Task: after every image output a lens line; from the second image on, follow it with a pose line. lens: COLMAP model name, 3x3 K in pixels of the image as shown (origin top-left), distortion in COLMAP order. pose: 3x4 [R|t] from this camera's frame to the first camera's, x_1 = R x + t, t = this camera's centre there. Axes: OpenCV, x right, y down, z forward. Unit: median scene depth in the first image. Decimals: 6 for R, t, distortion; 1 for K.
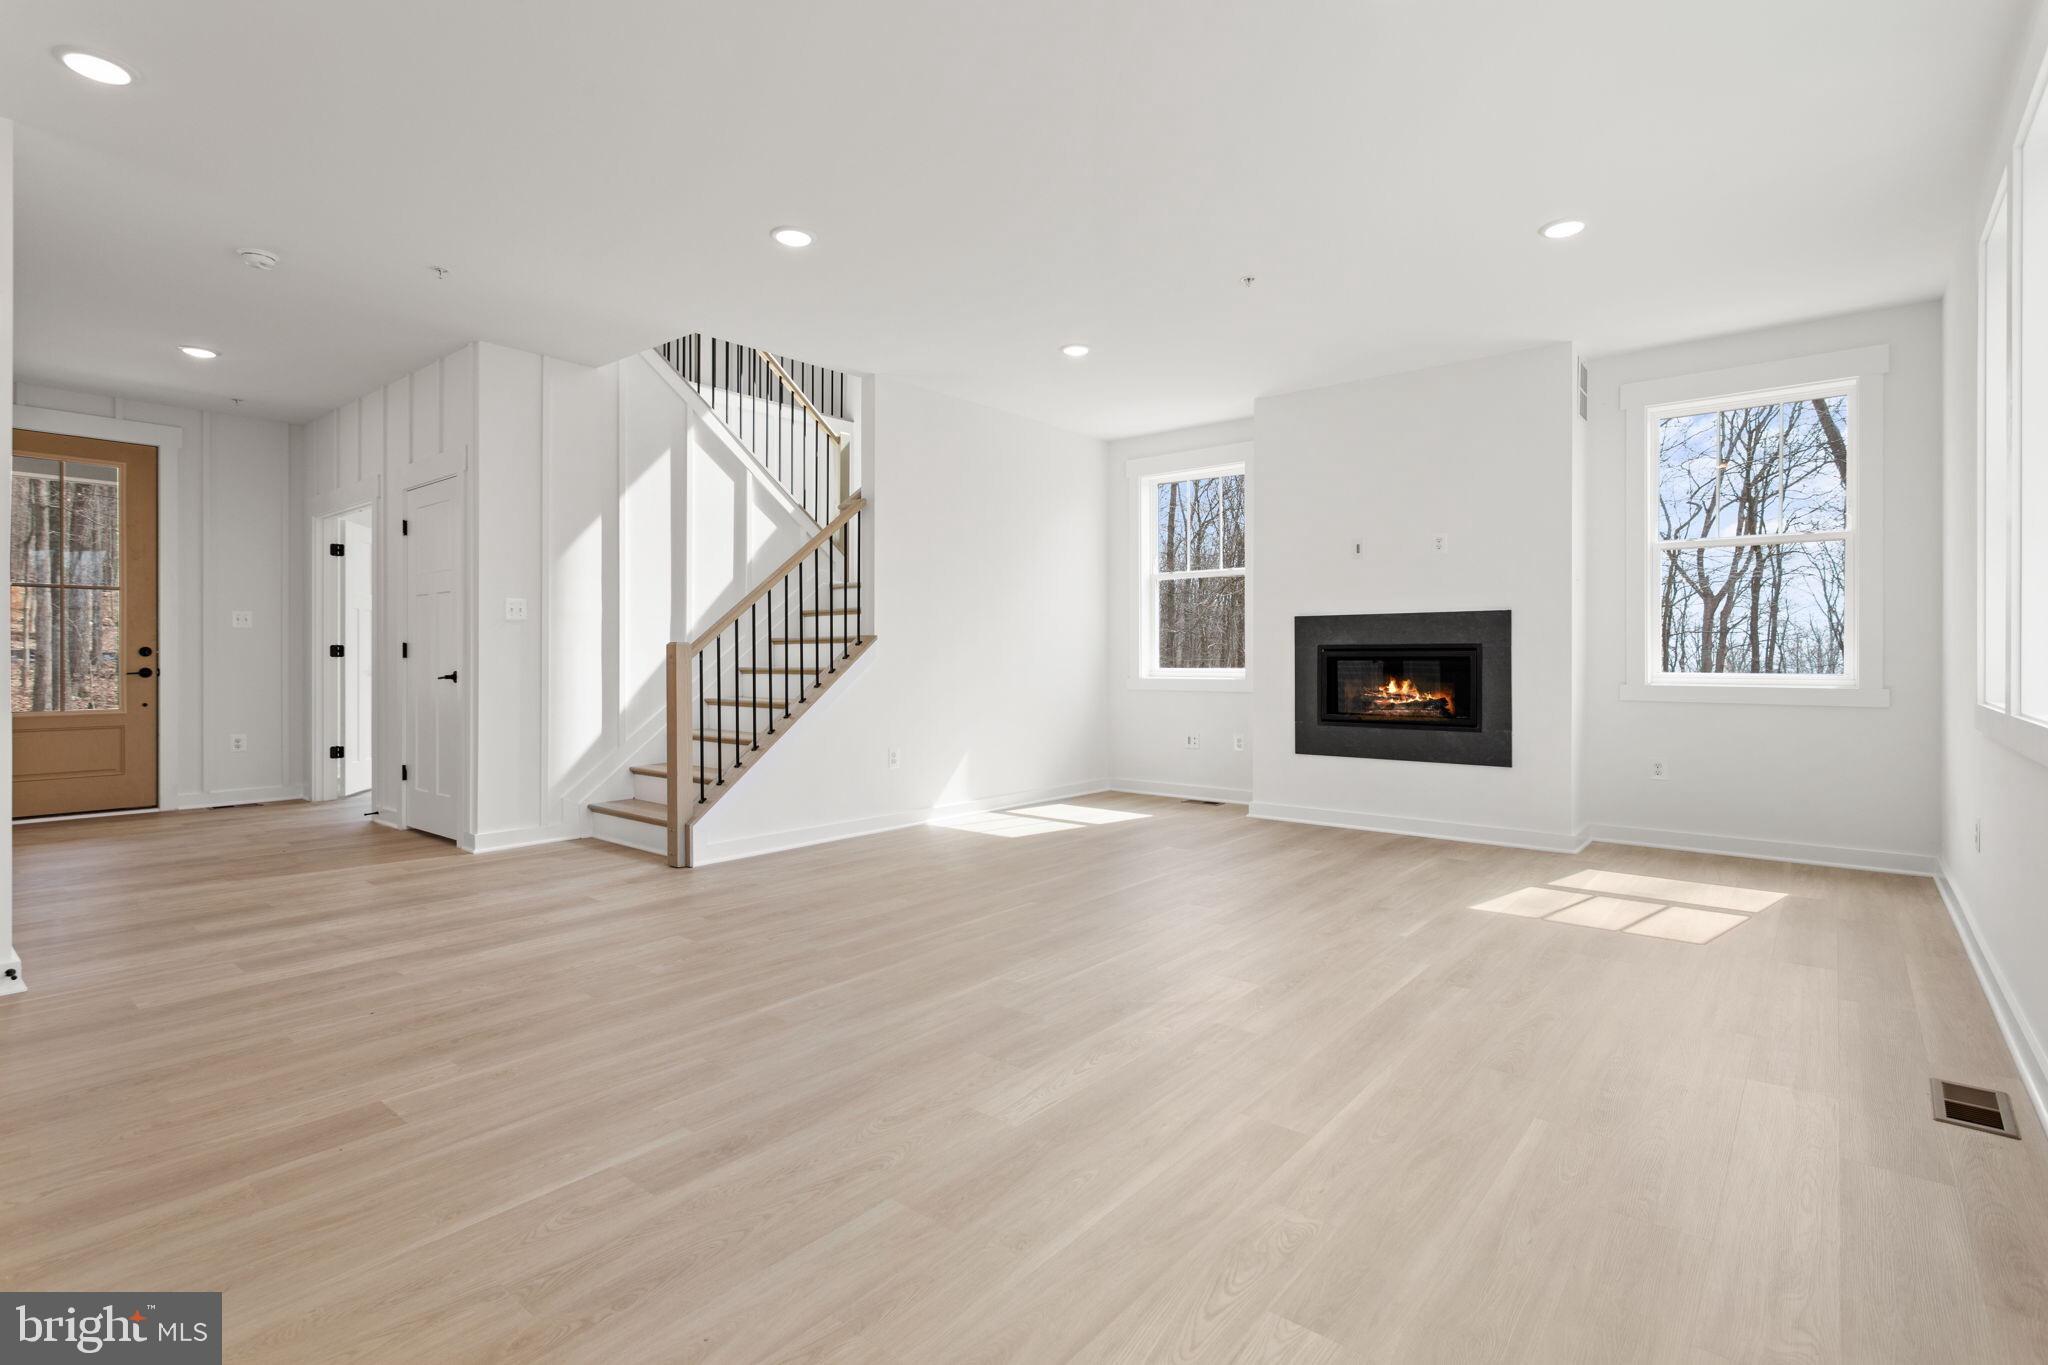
lens RADIAL K [[965.1, 0, 1054.5], [0, 965.1, 665.1], [0, 0, 1]] dist [0.018696, 0.000278]
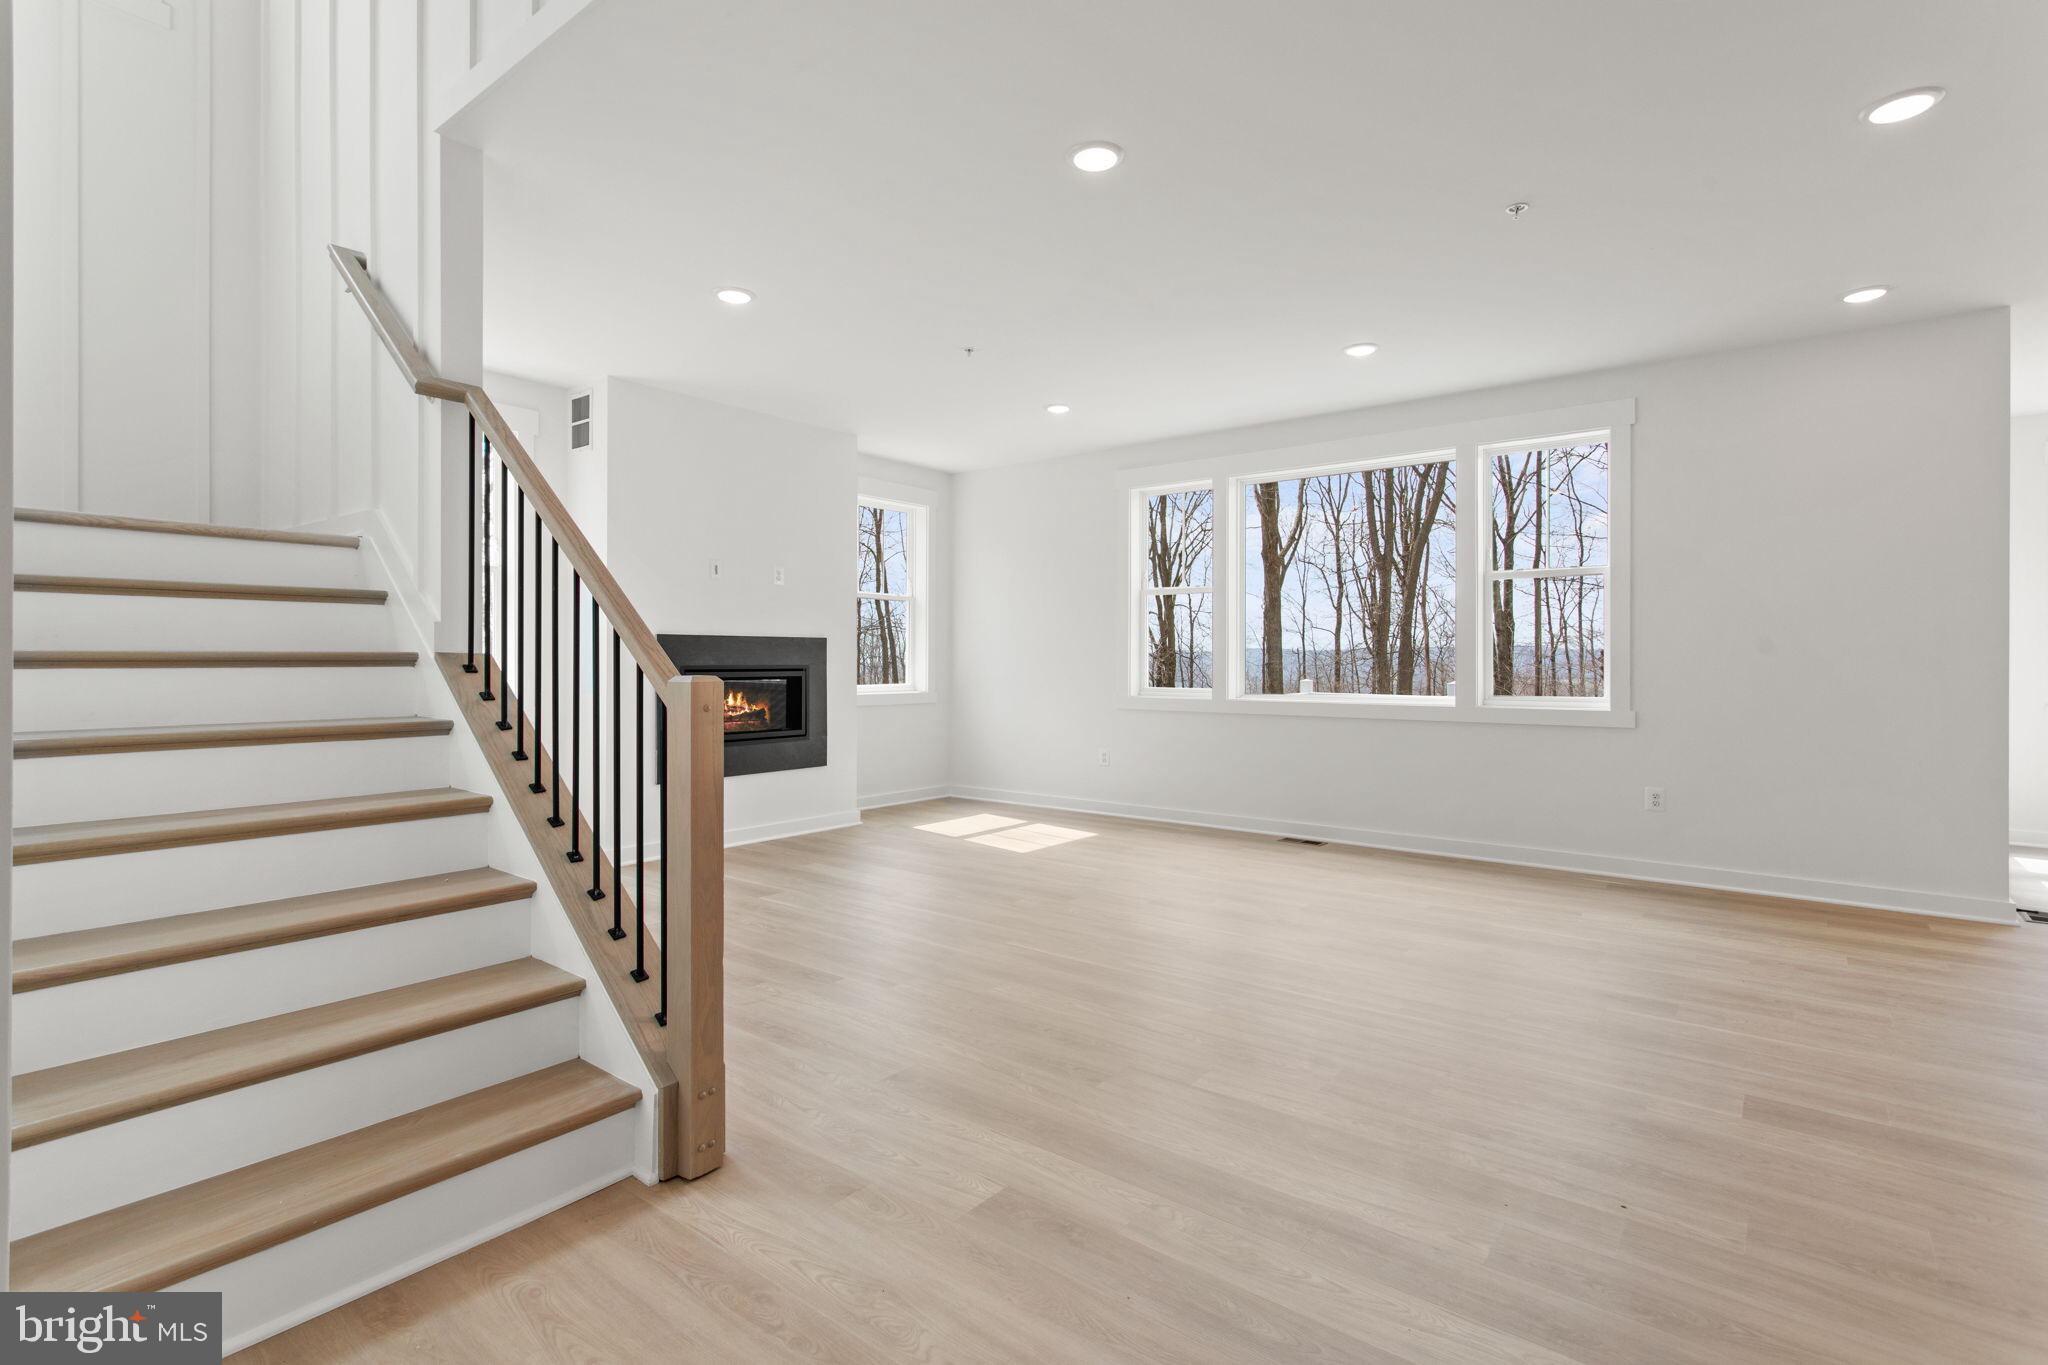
lens RADIAL K [[965.1, 0, 1054.5], [0, 965.1, 665.1], [0, 0, 1]] dist [0.018696, 0.000278]
pose [[-0.028992, -0.001455, 0.999579, -0.671667], [-0.000576, 0.999999, 0.001438, -0.015334], [-0.999579, -0.000534, -0.028993, 0.692461]]
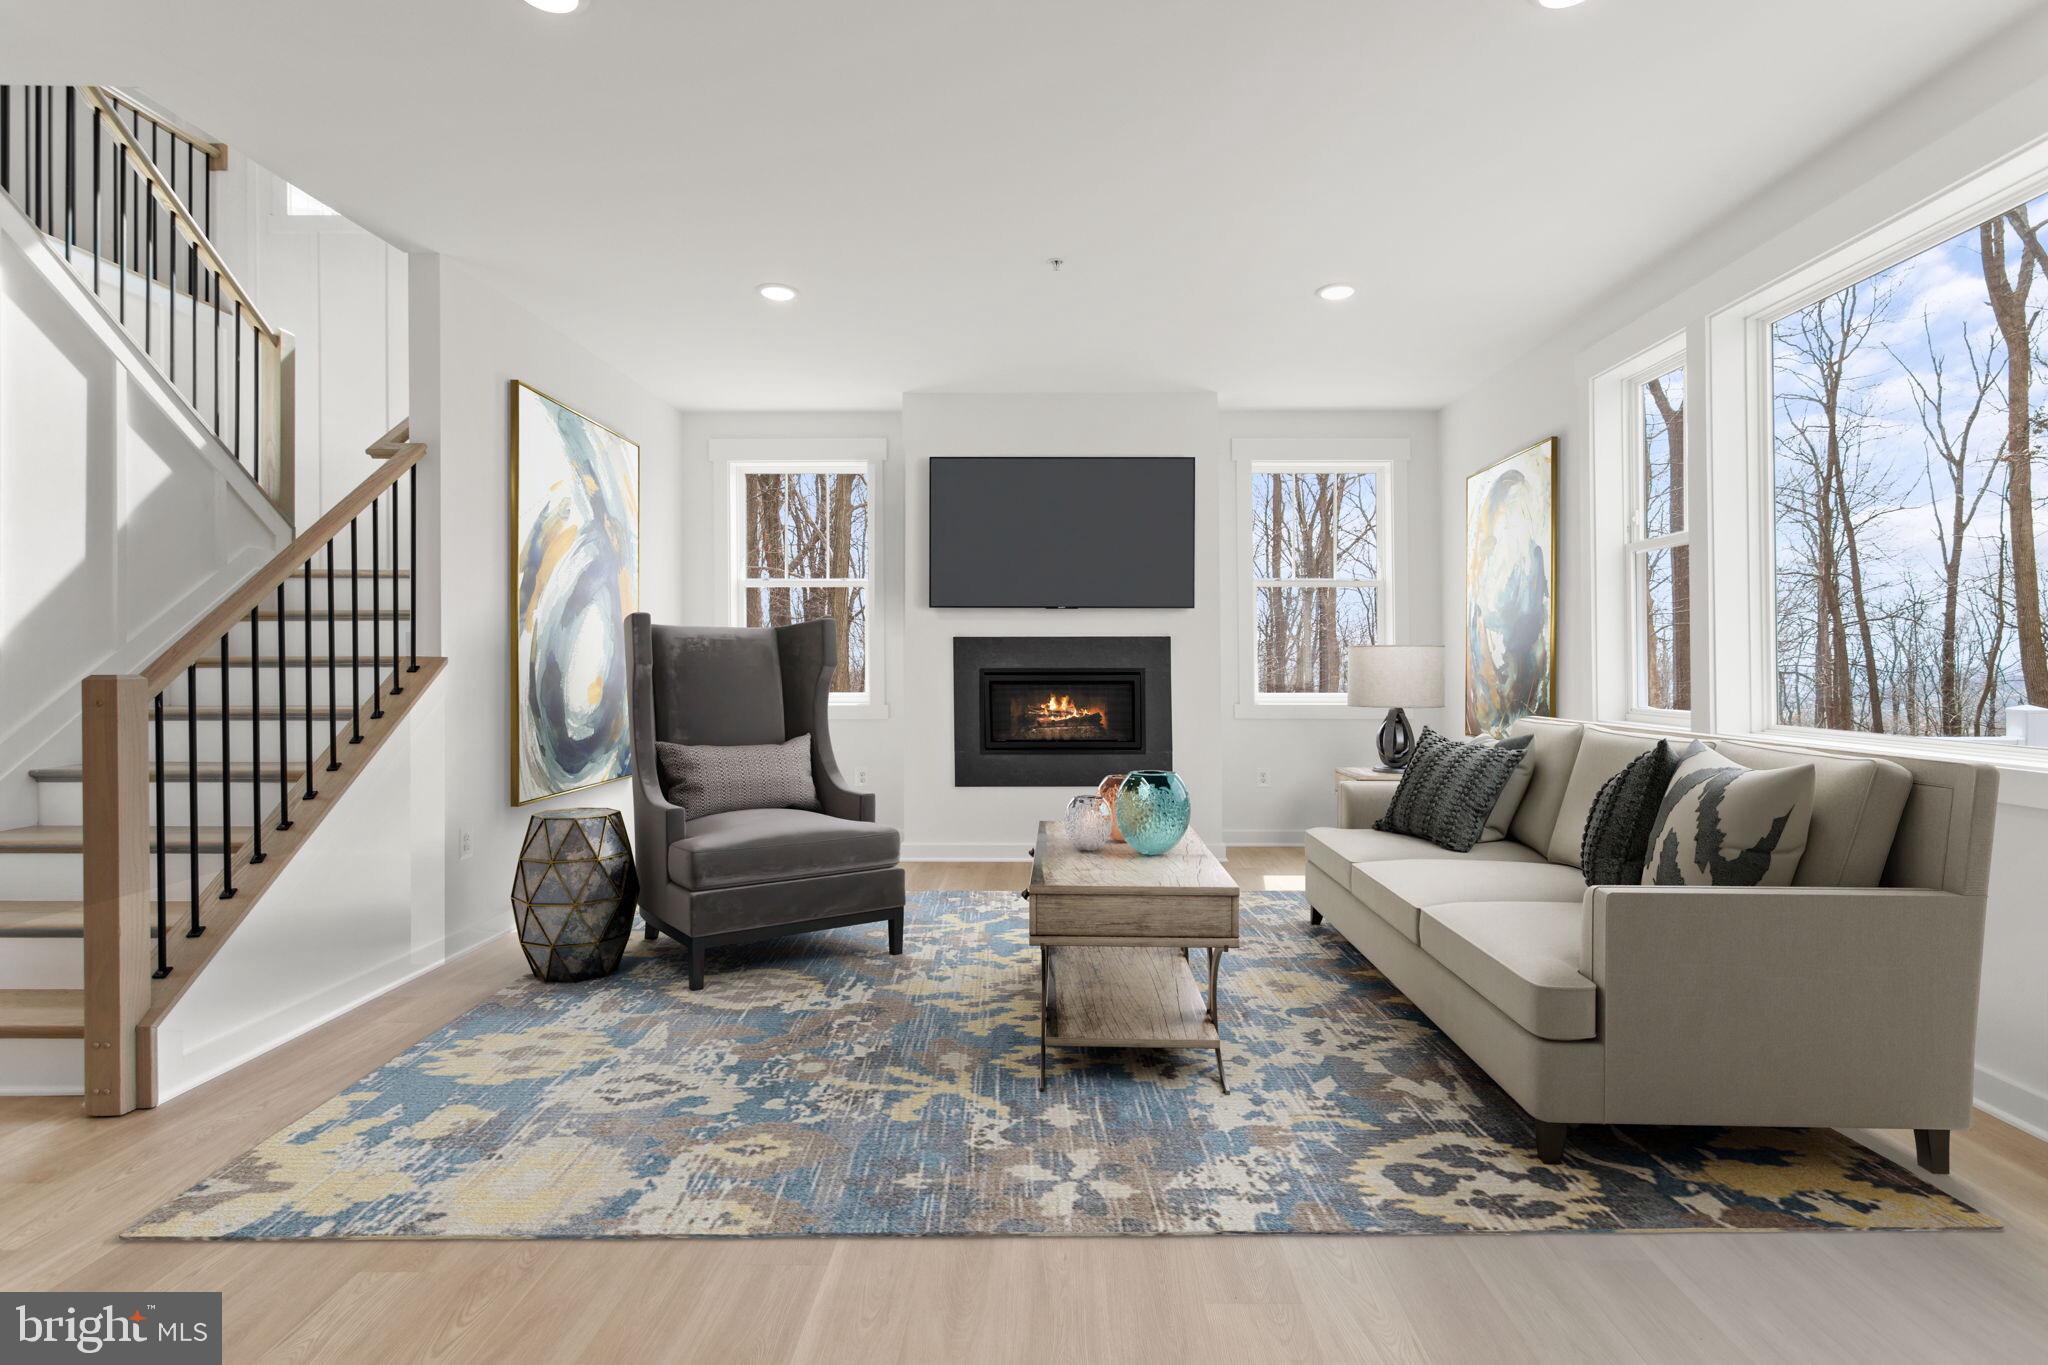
lens RADIAL K [[930.8, 0, 1070.9], [0, 930.8, 658.8], [0, 0, 1]] dist [-0.000204, -0.000424]
pose [[0.769382, -0.005021, 0.638769, -0.253900], [0.014777, 0.999841, -0.009940, -0.014485], [-0.638618, 0.017087, 0.769334, 0.243584]]
